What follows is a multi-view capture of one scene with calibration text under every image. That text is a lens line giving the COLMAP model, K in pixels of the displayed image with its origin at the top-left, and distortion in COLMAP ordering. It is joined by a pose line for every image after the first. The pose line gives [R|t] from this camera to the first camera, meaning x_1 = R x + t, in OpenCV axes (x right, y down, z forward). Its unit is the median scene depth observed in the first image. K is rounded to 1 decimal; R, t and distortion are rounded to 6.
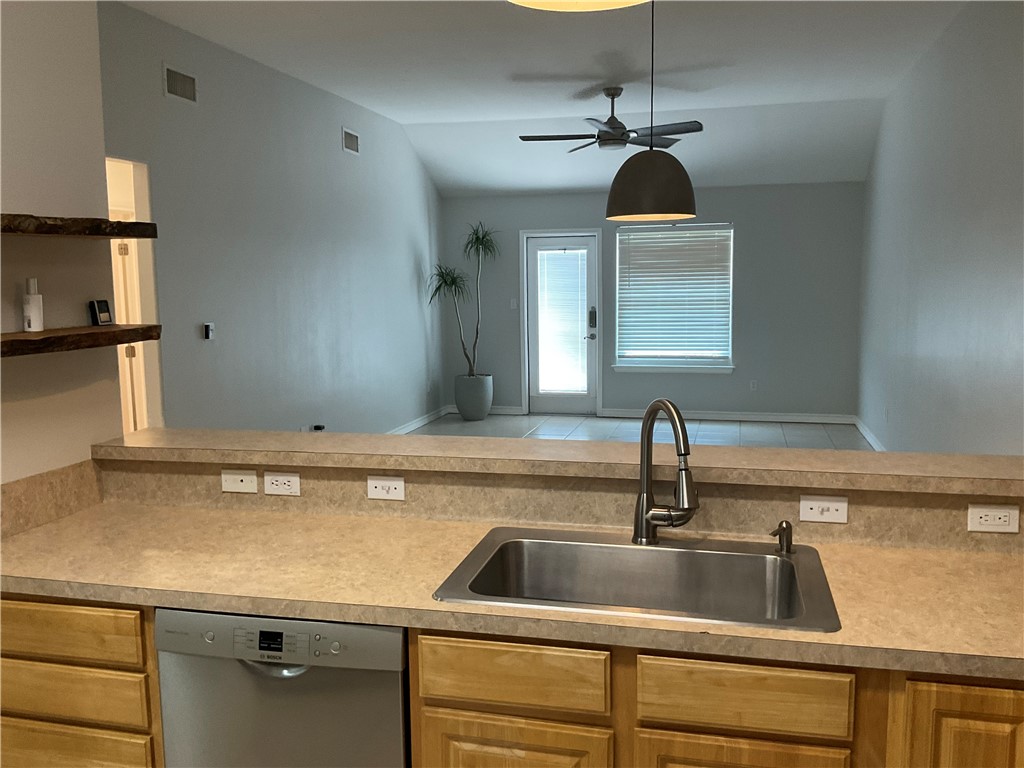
lens RADIAL K [[896.0, 0, 511.3], [0, 896.0, 381.6], [0, 0, 1]] dist [0.036554, -0.039942]
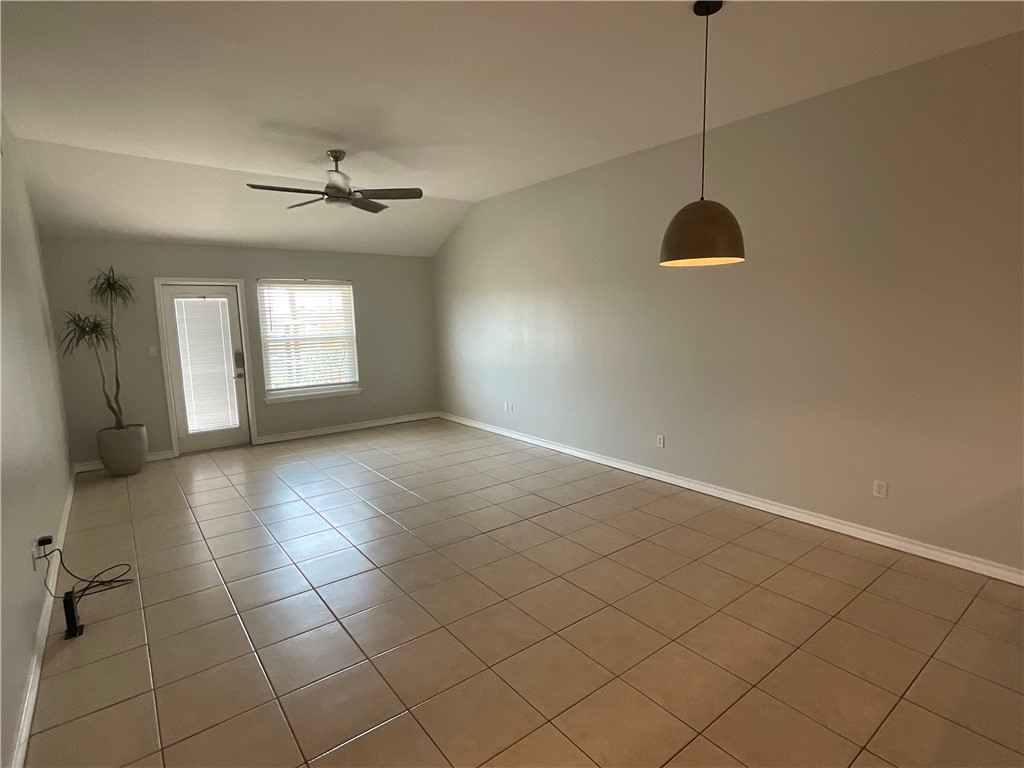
lens RADIAL K [[532.9, 0, 514.7], [0, 532.9, 384.4], [0, 0, 1]] dist [-0.003910, -0.000750]
pose [[0.610115, -0.103396, 0.785537, -0.223619], [0.107369, 0.993092, 0.047324, -0.033999], [-0.785004, 0.055469, 0.617002, 0.319265]]
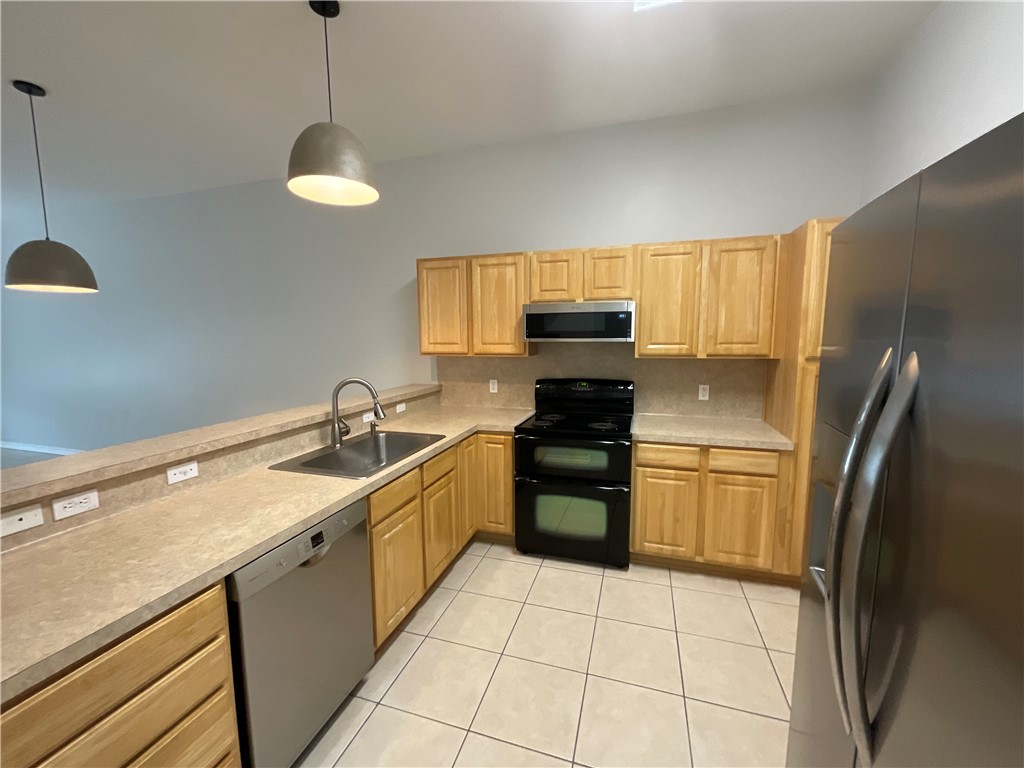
lens RADIAL K [[410.3, 0, 510.3], [0, 410.3, 384.4], [0, 0, 1]] dist [0.000005, 0.000041]
pose [[0.051376, -0.096436, 0.994012, -0.812332], [0.128761, 0.987659, 0.089164, -0.007937], [-0.990344, 0.123409, 0.063159, 0.486413]]
